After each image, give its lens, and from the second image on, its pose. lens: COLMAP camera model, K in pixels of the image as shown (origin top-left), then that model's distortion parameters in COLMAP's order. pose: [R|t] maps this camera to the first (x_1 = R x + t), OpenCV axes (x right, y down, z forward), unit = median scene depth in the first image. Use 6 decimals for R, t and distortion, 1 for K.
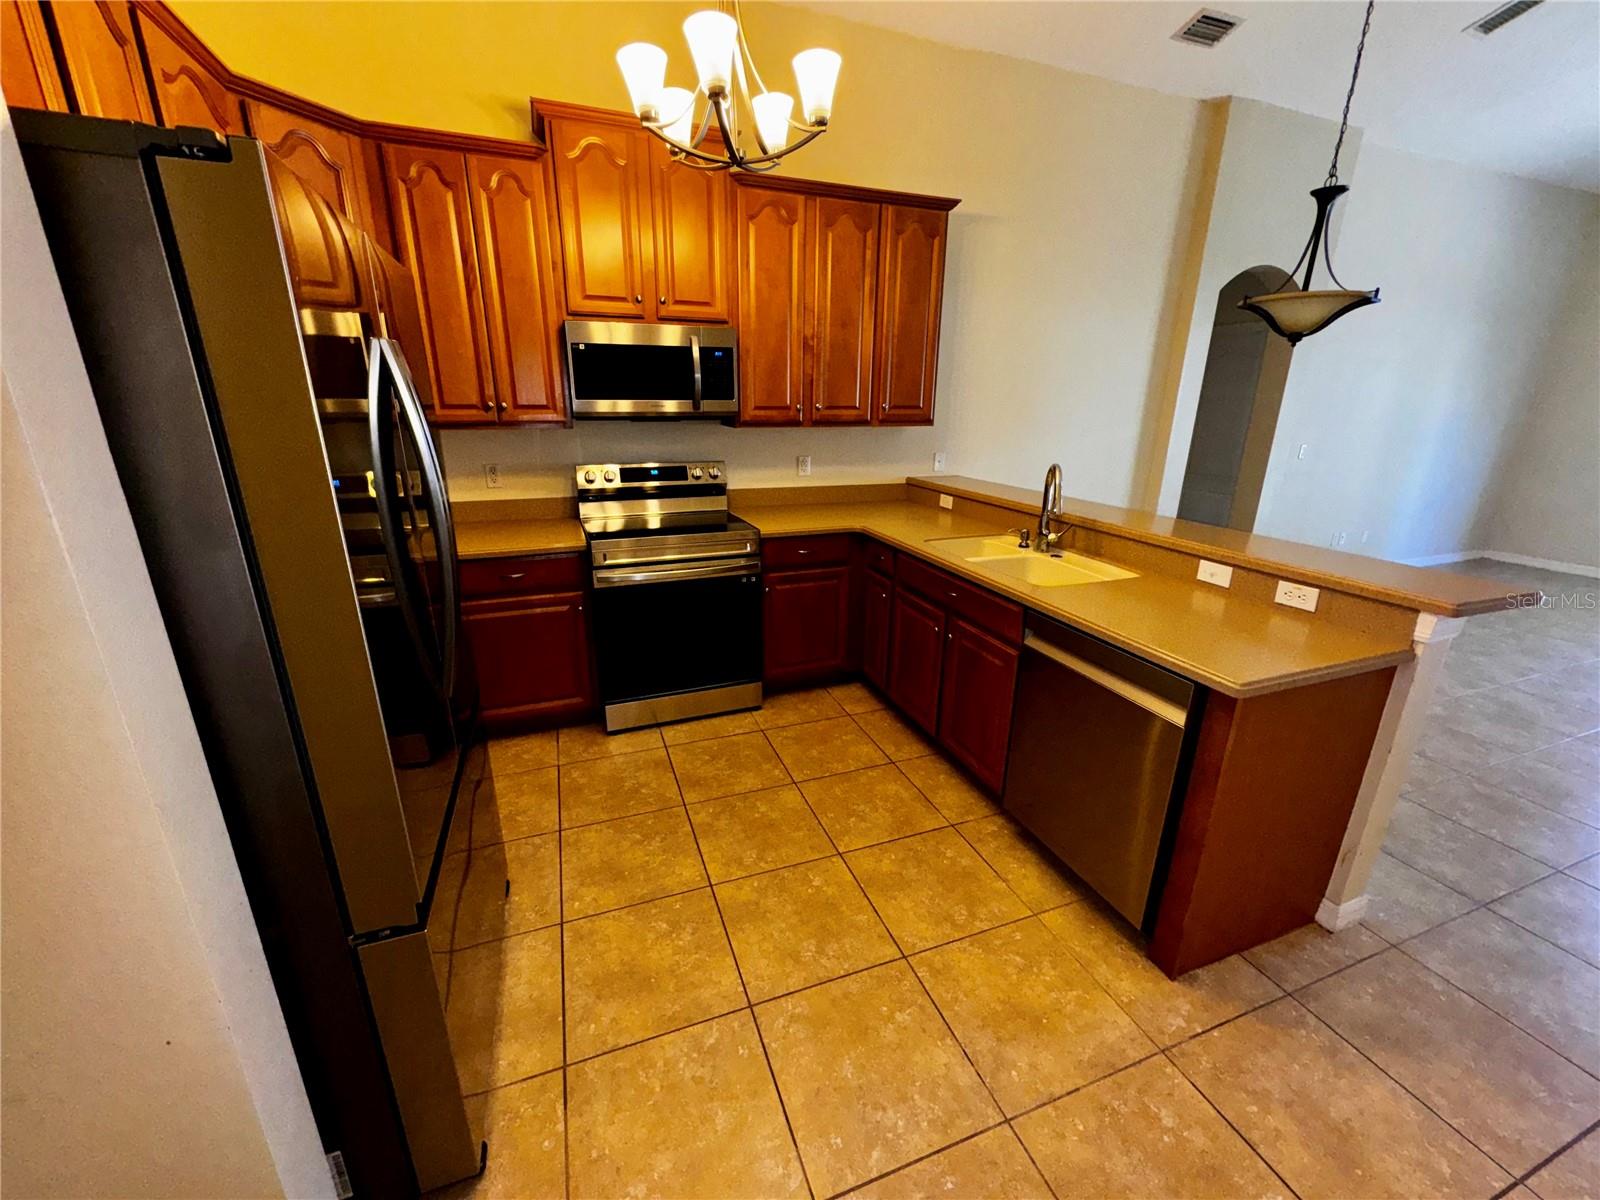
lens RADIAL K [[634.4, 0, 800.0], [0, 634.4, 600.0], [0, 0, 1]] dist [-0.002695, -0.000142]
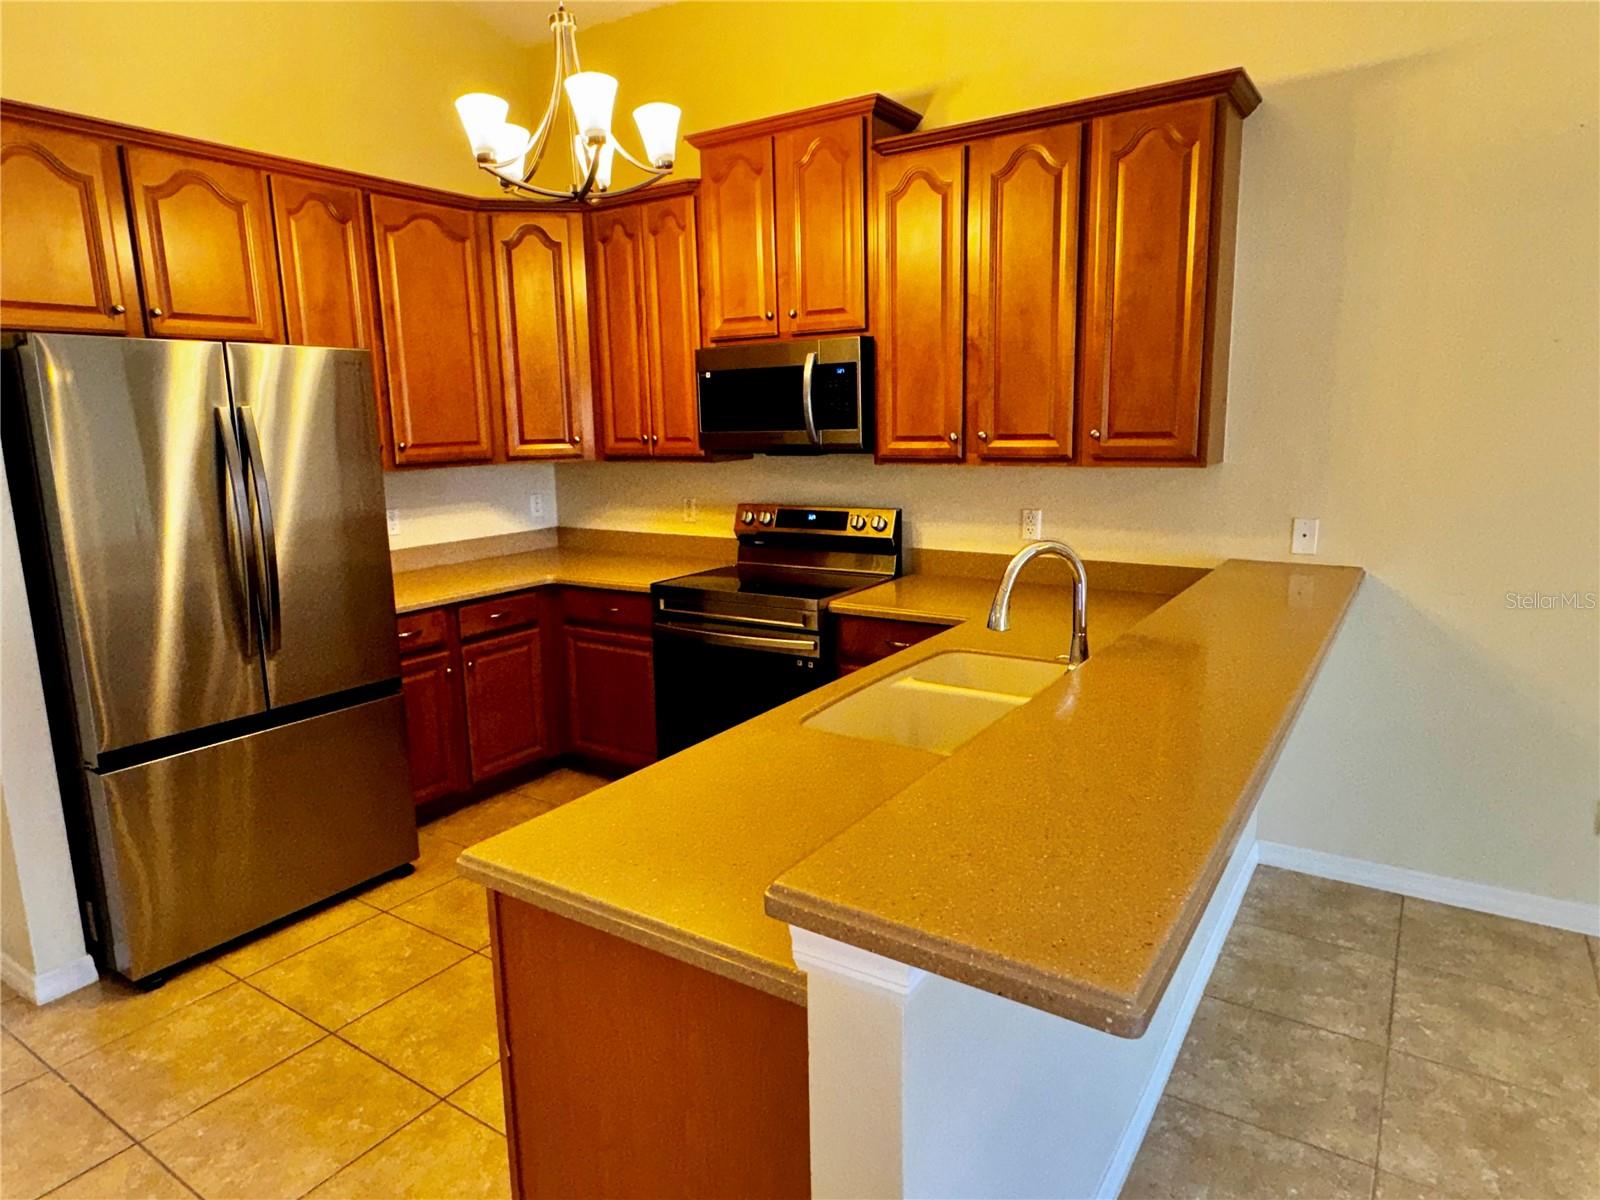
lens RADIAL K [[973.0, 0, 790.5], [0, 973.0, 601.2], [0, 0, 1]] dist [-0.001615, 0.002966]
pose [[0.580213, 0.130406, -0.803957, 0.891342], [-0.221295, 0.975206, -0.001524, -0.107735], [0.783825, 0.178796, 0.594685, 0.320586]]
